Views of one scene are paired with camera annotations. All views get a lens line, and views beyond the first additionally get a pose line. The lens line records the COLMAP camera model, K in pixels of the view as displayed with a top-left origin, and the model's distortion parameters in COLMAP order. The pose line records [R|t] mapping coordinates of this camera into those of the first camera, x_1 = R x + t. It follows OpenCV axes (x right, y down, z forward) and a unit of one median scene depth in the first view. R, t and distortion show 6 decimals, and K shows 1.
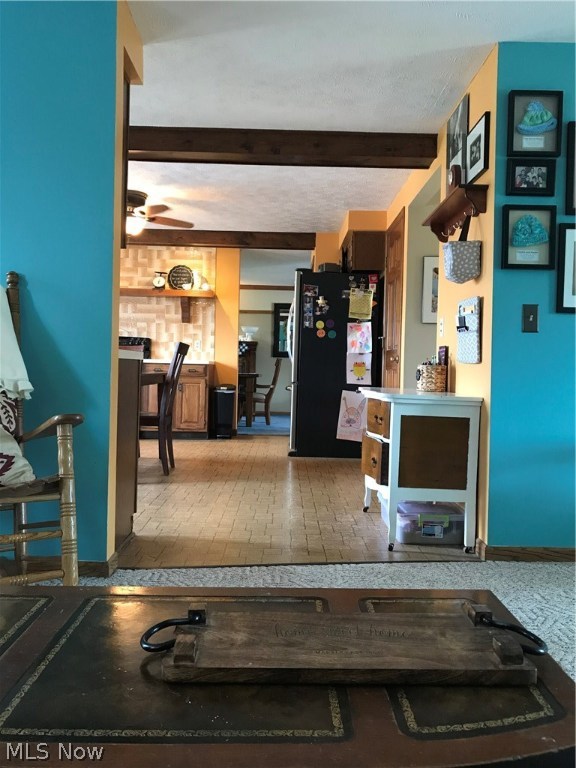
lens RADIAL K [[635.1, 0, 290.6], [0, 635.1, 387.5], [0, 0, 1]] dist [0.062382, -0.076550]
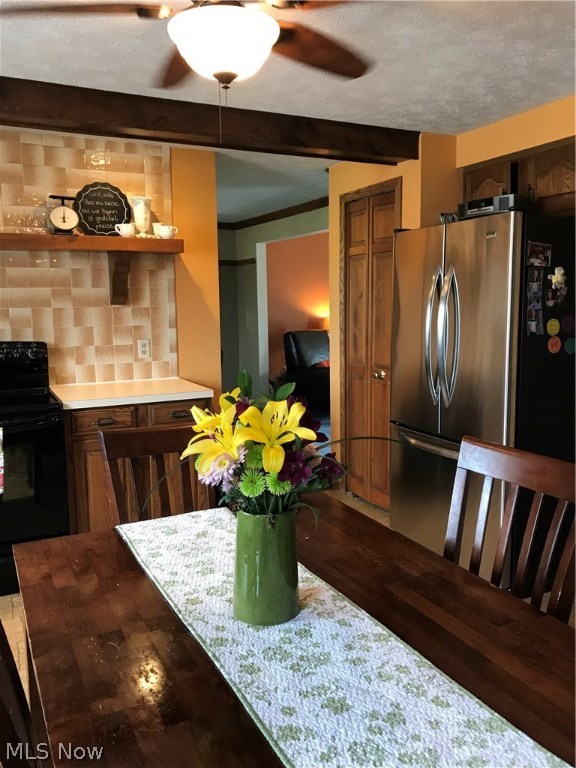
lens RADIAL K [[635.1, 0, 287.3], [0, 635.1, 378.4], [0, 0, 1]] dist [0.062382, -0.076550]
pose [[0.895113, -0.091321, 0.436387, -0.267700], [0.045255, 0.992353, 0.114838, -0.096100], [-0.443537, -0.083044, 0.892401, 0.504067]]
